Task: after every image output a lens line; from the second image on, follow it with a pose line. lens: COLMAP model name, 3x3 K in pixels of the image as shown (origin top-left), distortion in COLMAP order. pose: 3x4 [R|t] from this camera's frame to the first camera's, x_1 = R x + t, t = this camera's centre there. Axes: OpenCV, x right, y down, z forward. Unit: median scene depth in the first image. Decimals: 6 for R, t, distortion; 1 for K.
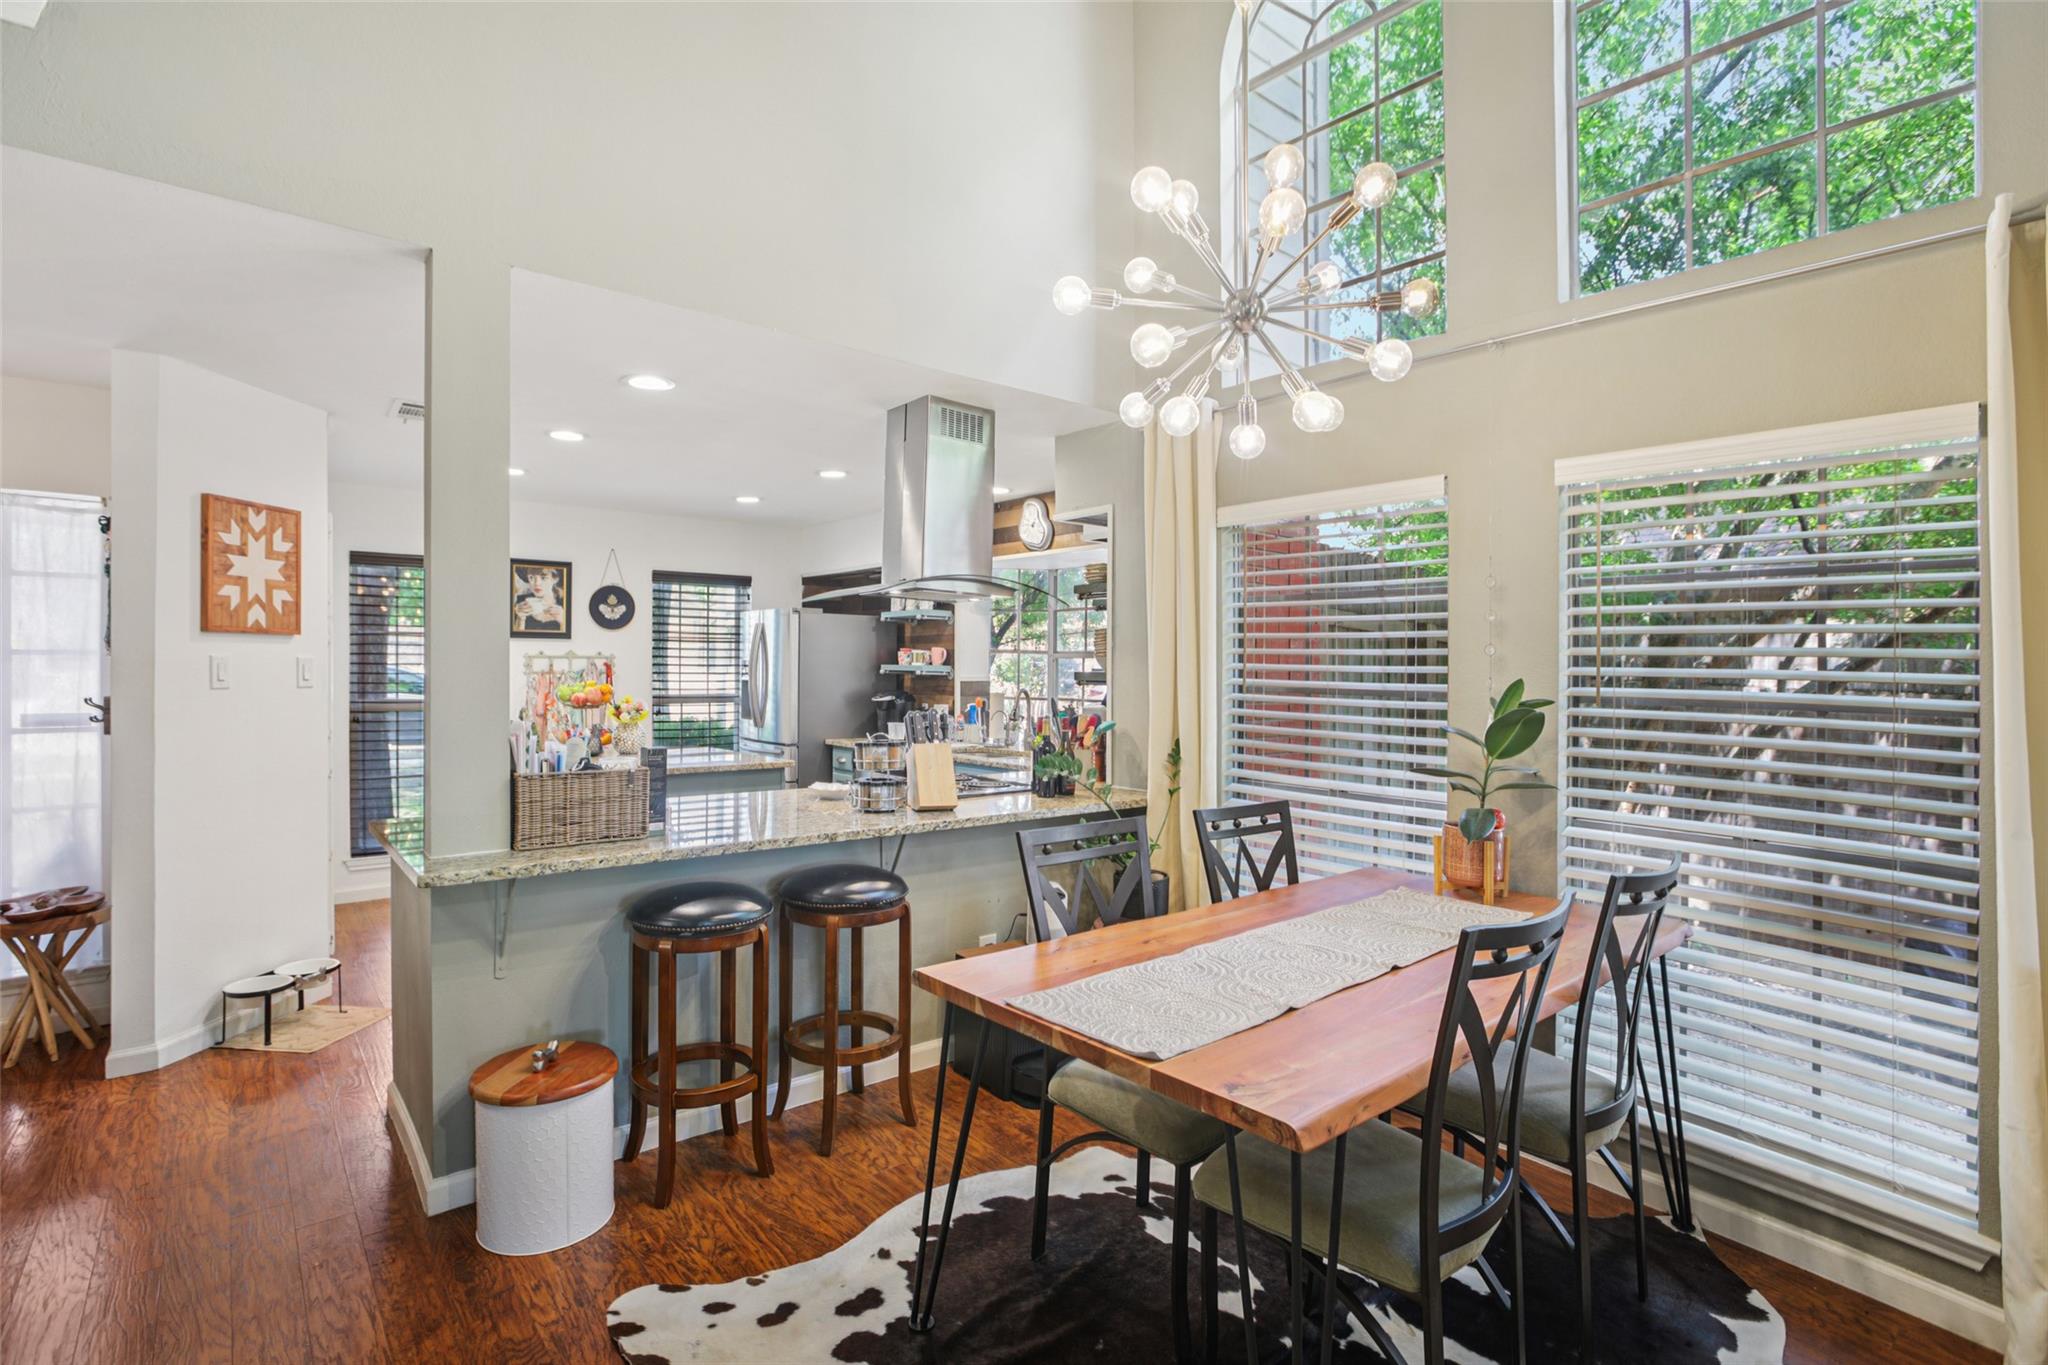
lens RADIAL K [[990.0, 0, 1022.5], [0, 990.0, 674.2], [0, 0, 1]] dist [-0.073122, 0.047766]
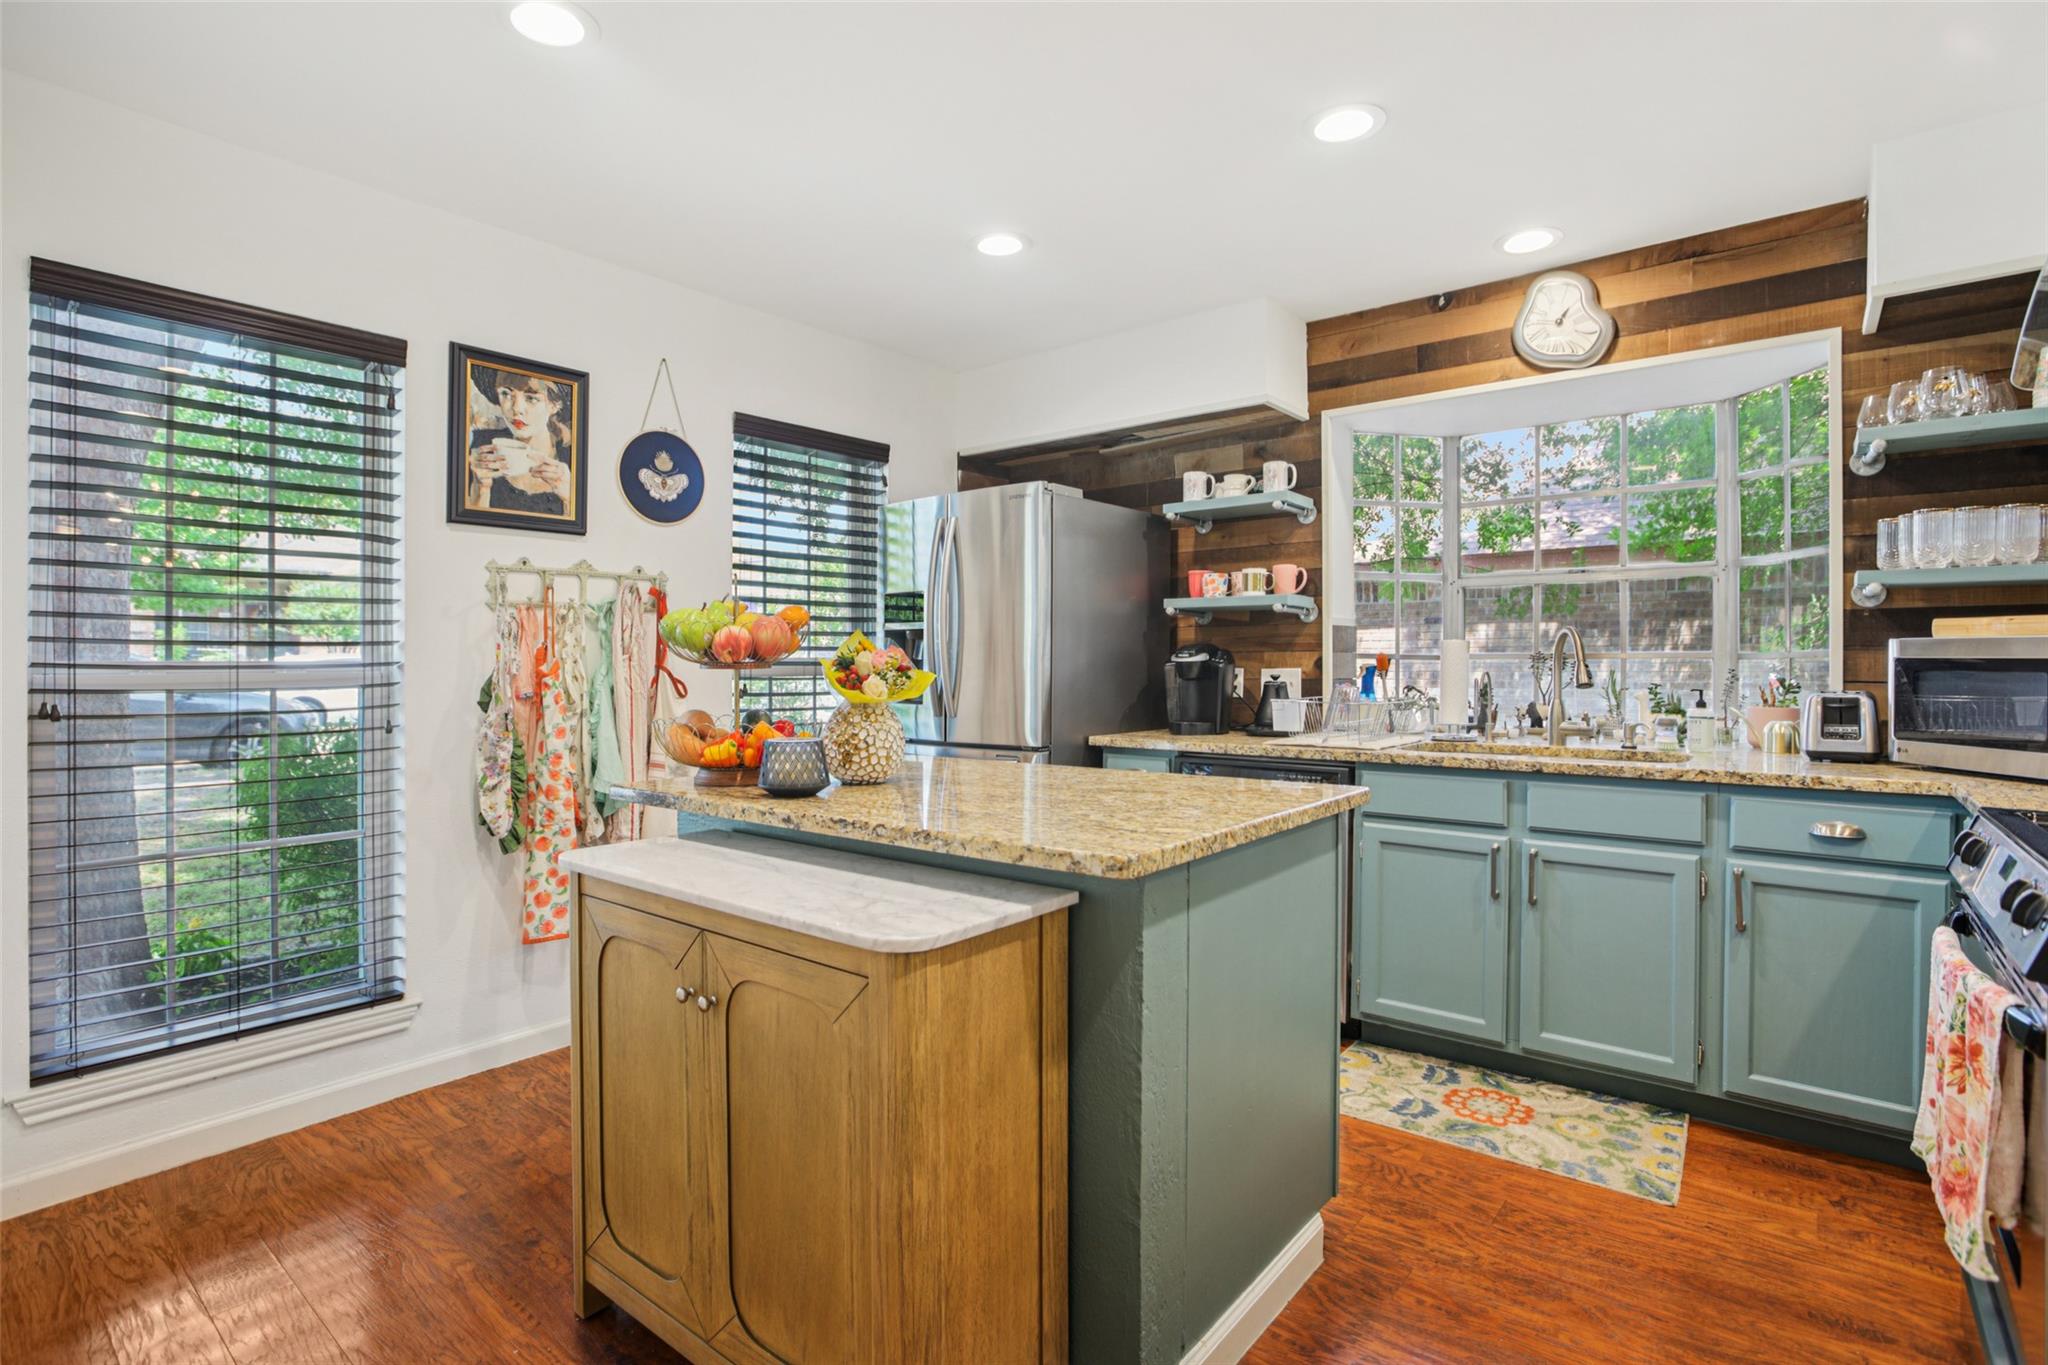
lens RADIAL K [[990.0, 0, 1022.5], [0, 990.0, 674.2], [0, 0, 1]] dist [-0.073122, 0.047766]
pose [[0.985777, -0.010034, 0.167759, -0.343952], [0.008783, 0.999928, 0.008200, 0.029662], [-0.167829, -0.006610, 0.985794, 0.514332]]
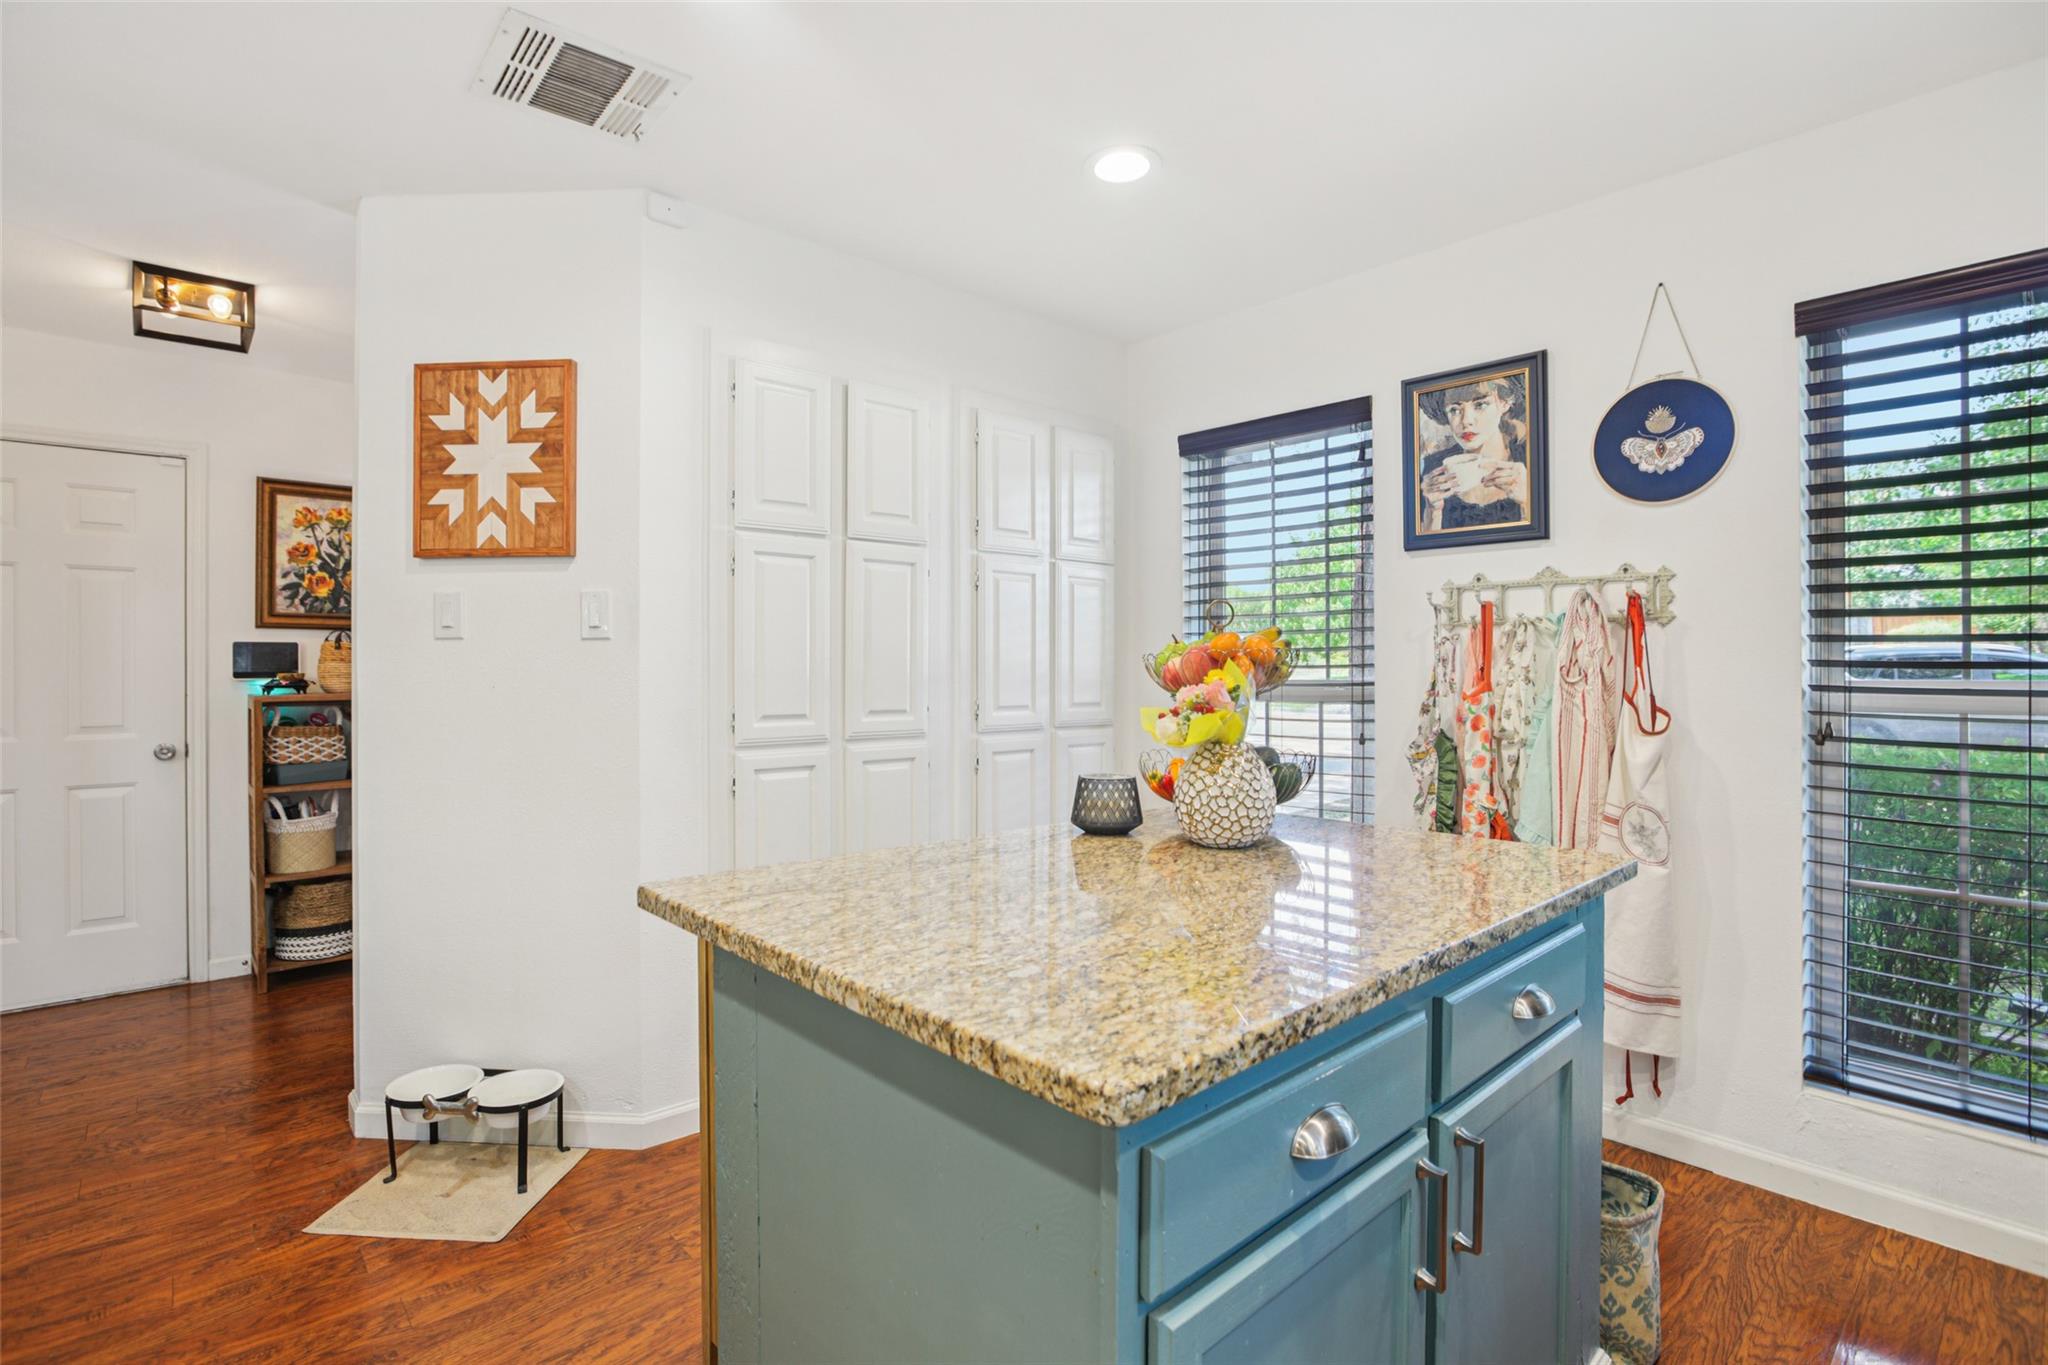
lens RADIAL K [[990.0, 0, 1022.5], [0, 990.0, 674.2], [0, 0, 1]] dist [-0.073122, 0.047766]
pose [[0.030523, -0.002928, -0.999530, -0.065778], [-0.003611, 0.999989, -0.003040, 0.023326], [0.999528, 0.003702, 0.030512, 0.790960]]
